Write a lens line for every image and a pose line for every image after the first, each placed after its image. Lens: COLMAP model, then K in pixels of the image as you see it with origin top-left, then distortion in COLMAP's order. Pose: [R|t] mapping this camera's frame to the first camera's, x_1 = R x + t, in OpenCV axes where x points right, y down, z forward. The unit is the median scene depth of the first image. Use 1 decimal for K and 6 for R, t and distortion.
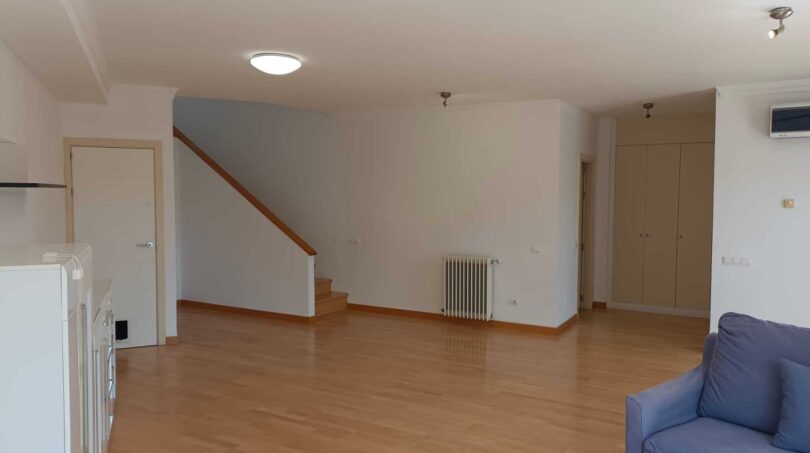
lens RADIAL K [[593.6, 0, 404.9], [0, 593.6, 207.5], [0, 0, 1]] dist [0.004424, 0.000328]
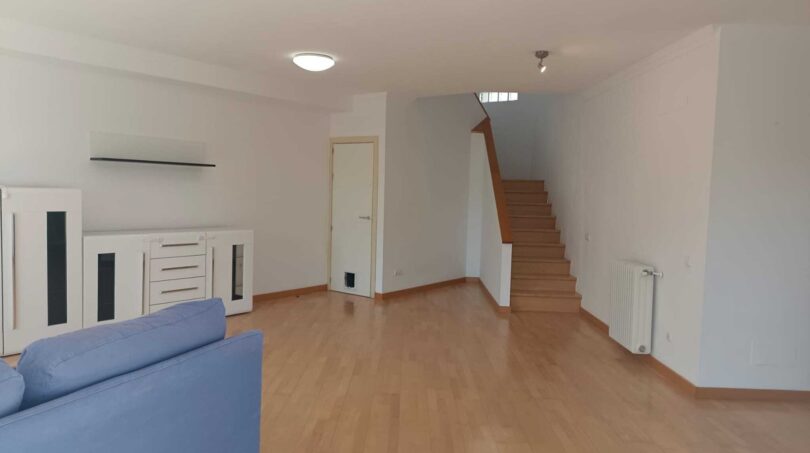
lens RADIAL K [[579.4, 0, 405.0], [0, 579.4, 226.5], [0, 0, 1]] dist [0.009075, -0.000373]
pose [[0.485893, 0.064703, -0.871620, 0.698462], [-0.051231, 0.997650, 0.045499, 0.020315], [0.872515, 0.022546, 0.488066, 0.459759]]
